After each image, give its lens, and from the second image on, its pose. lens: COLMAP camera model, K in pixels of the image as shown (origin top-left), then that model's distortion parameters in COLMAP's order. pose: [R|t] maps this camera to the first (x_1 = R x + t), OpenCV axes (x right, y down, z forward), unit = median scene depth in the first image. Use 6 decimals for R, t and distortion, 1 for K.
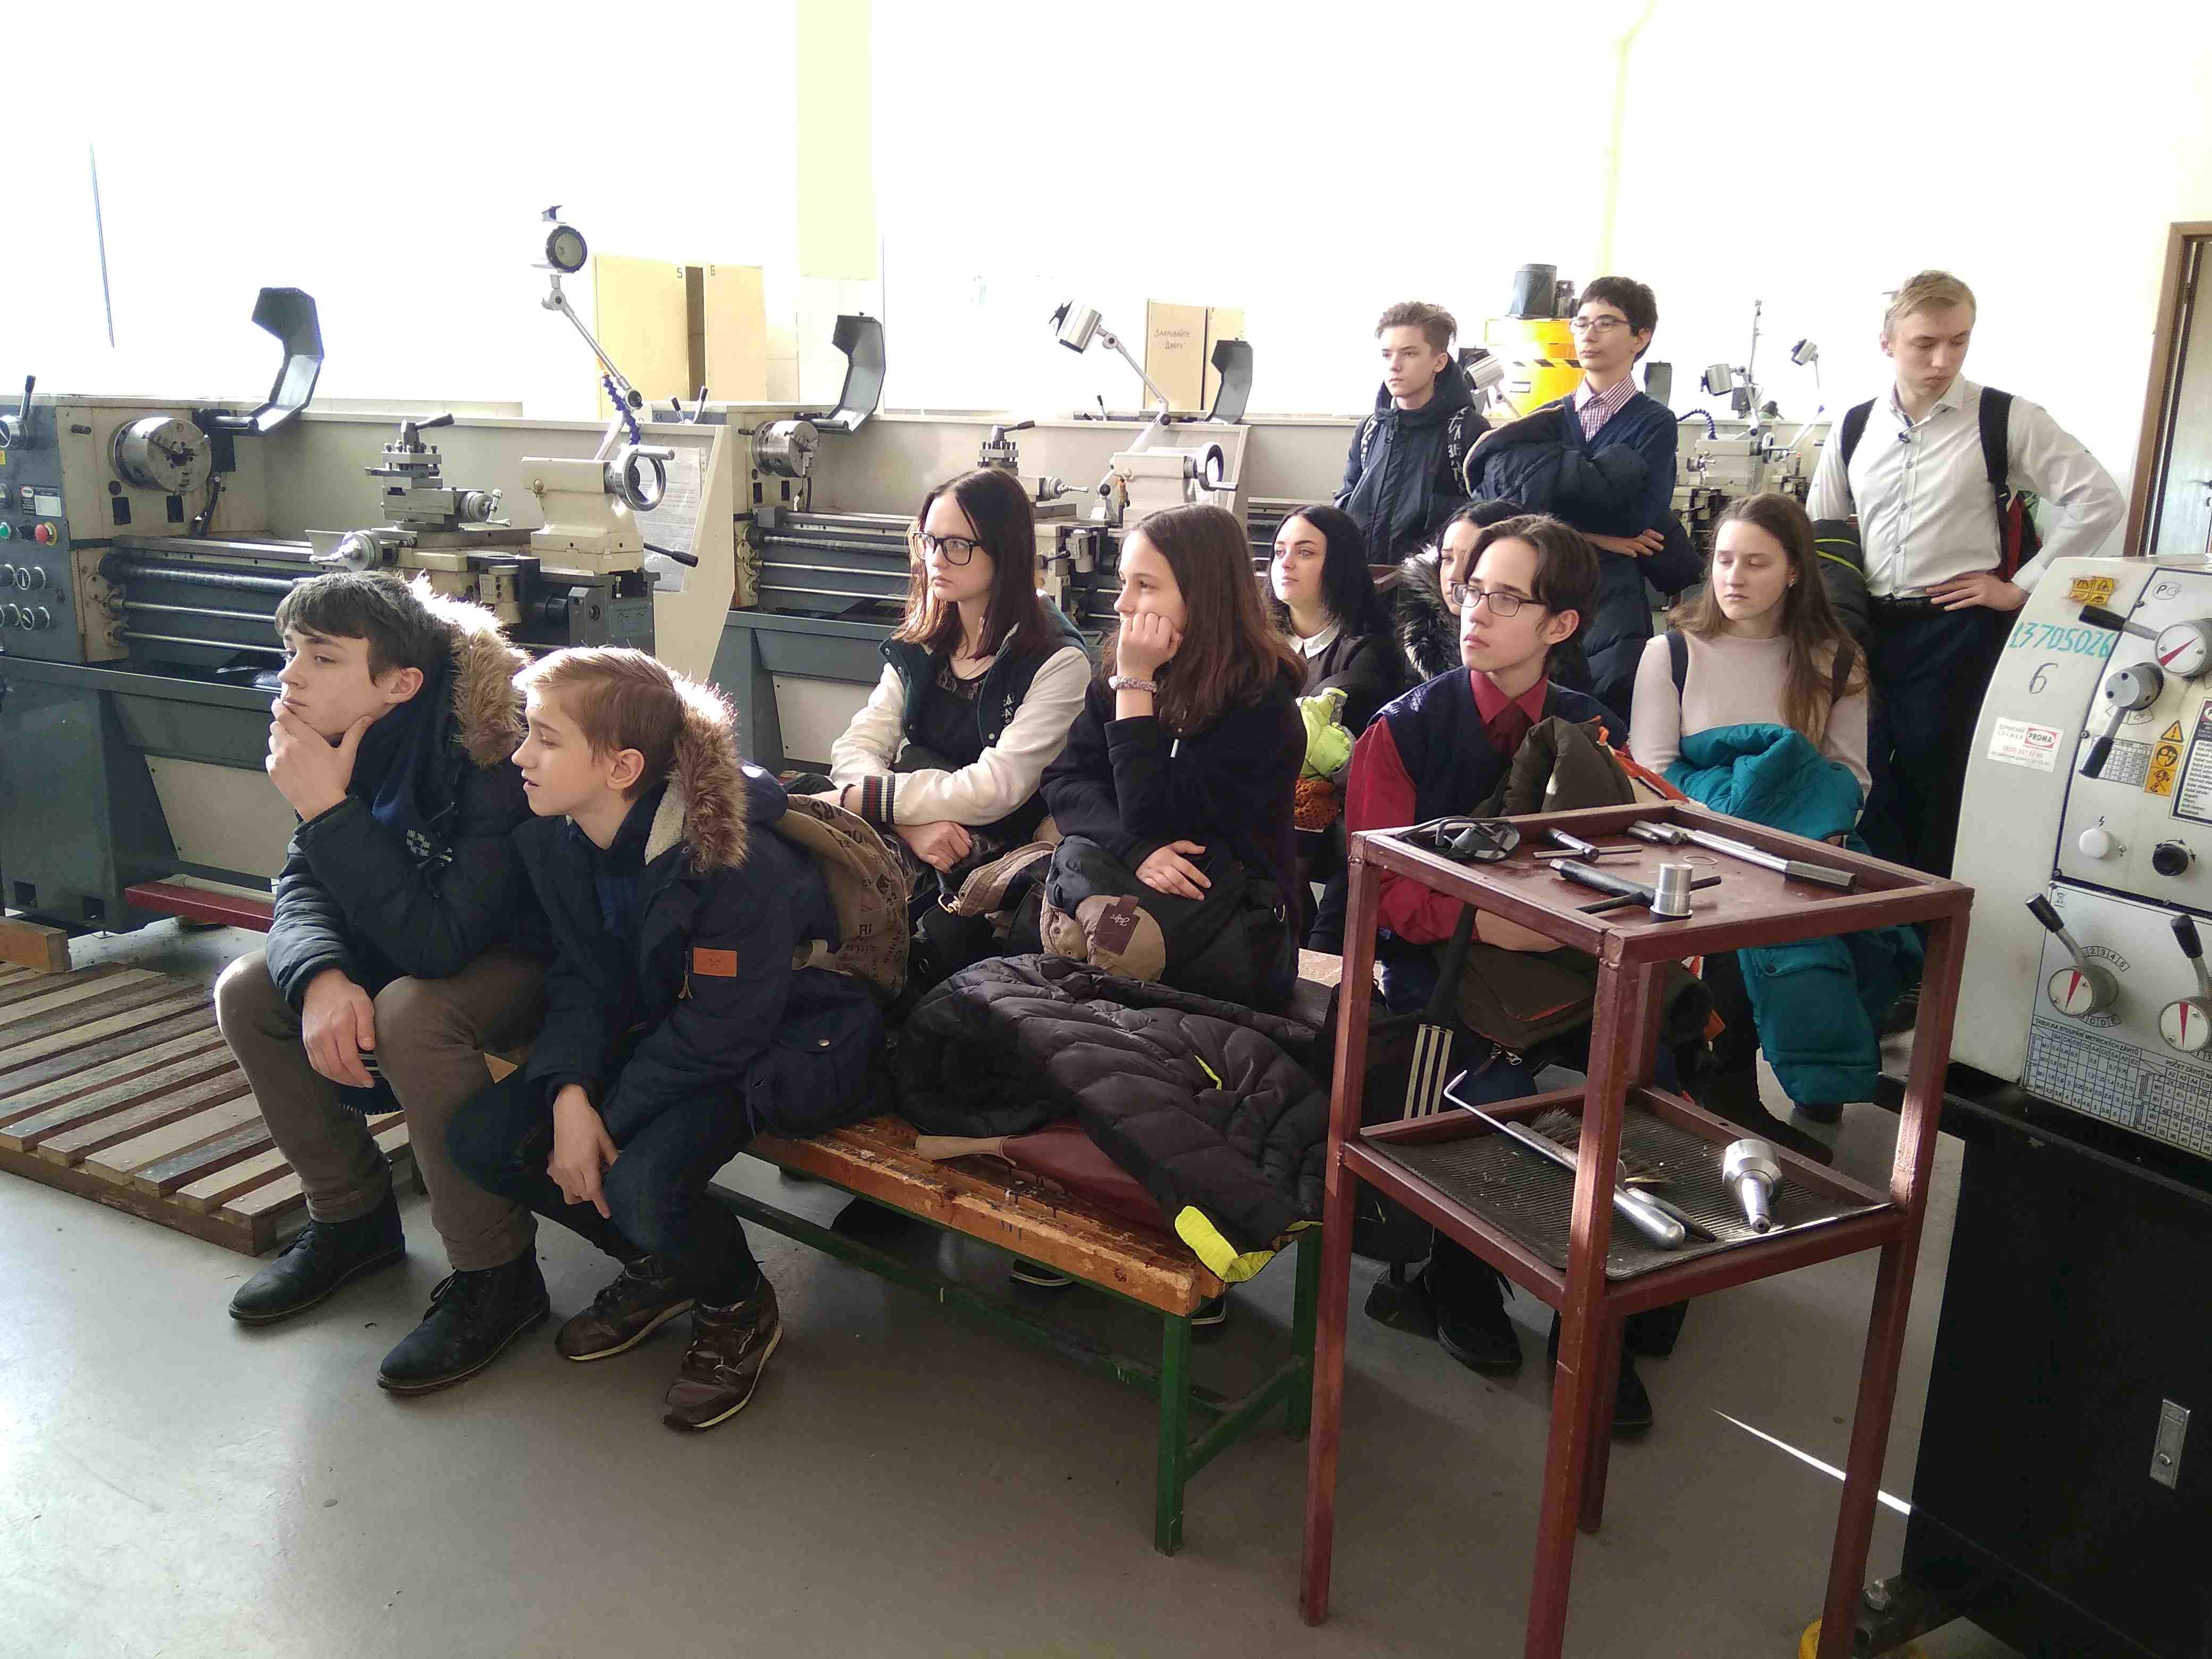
lens RADIAL K [[1772.0, 0, 1092.2], [0, 1772.0, 828.5], [0, 0, 1]] dist [0.127918, -0.221515]
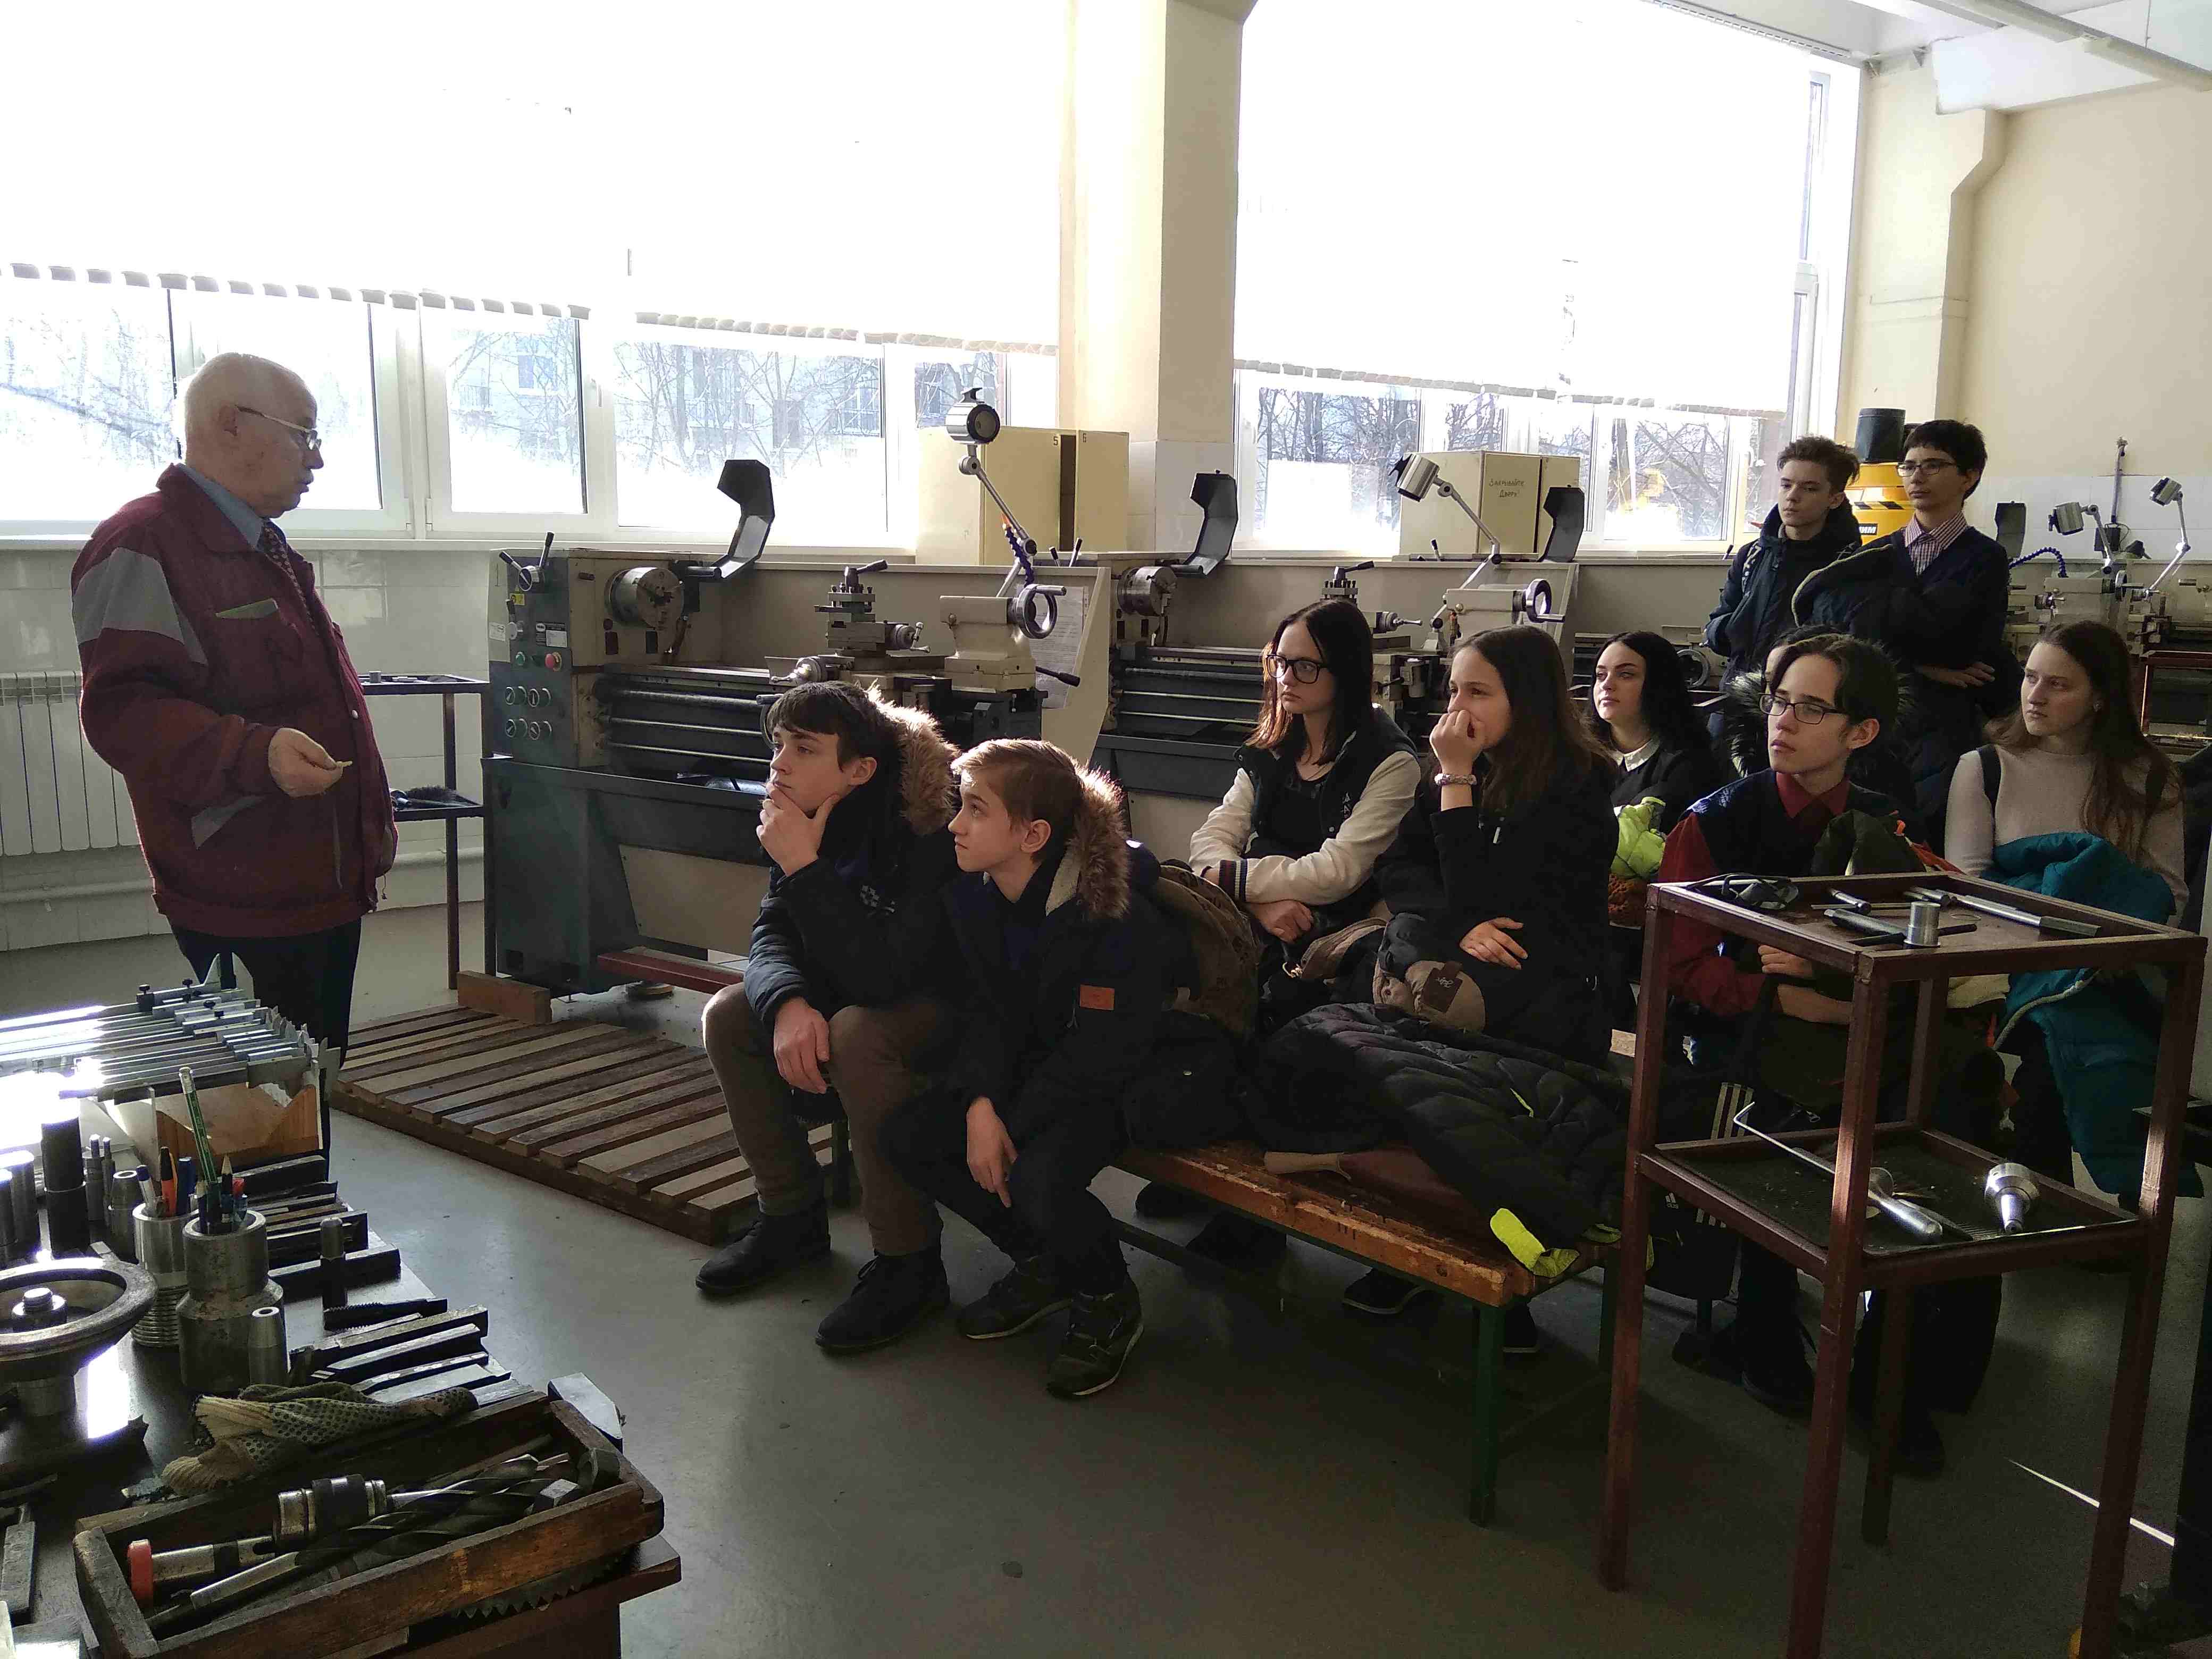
lens RADIAL K [[1772.0, 0, 1092.2], [0, 1772.0, 828.5], [0, 0, 1]] dist [0.127918, -0.221515]
pose [[0.983301, 0.018229, -0.181071, -0.001505], [-0.033162, 0.996260, -0.079787, 0.047761], [0.178940, 0.084459, 0.980228, -0.157785]]
